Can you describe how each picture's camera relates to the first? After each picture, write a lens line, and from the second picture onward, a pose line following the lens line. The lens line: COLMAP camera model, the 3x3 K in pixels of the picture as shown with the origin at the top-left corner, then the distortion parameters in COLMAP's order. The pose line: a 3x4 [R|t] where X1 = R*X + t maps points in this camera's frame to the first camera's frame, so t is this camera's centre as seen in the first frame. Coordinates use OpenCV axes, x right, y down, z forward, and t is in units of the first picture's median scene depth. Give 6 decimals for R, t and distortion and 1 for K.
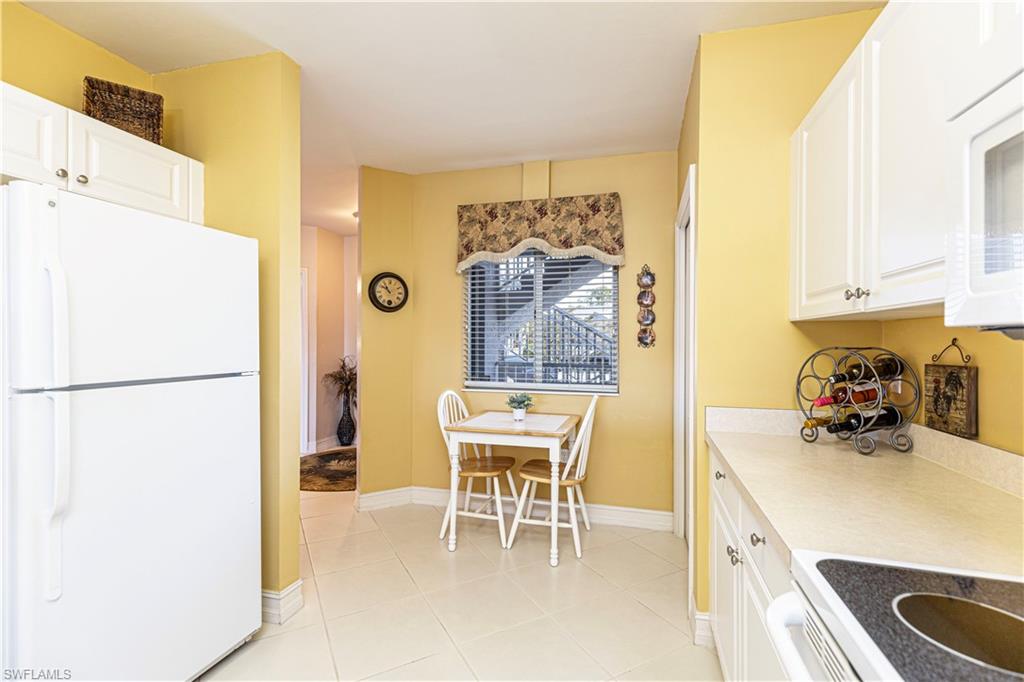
lens RADIAL K [[459.9, 0, 513.8], [0, 459.9, 342.5], [0, 0, 1]] dist [0.008313, -0.000371]
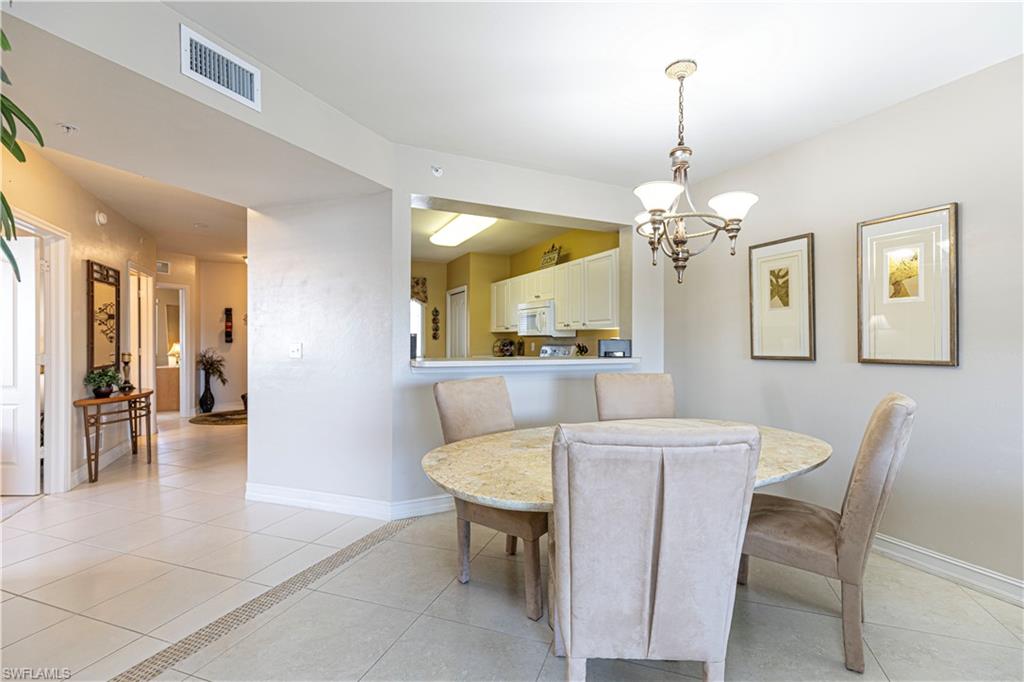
lens RADIAL K [[459.9, 0, 511.5], [0, 459.9, 341.8], [0, 0, 1]] dist [0.008313, -0.000371]
pose [[0.762764, -0.003404, 0.646668, -1.031174], [0.000362, 0.999988, 0.004837, 0.008183], [-0.646677, -0.003455, 0.762756, -1.199194]]
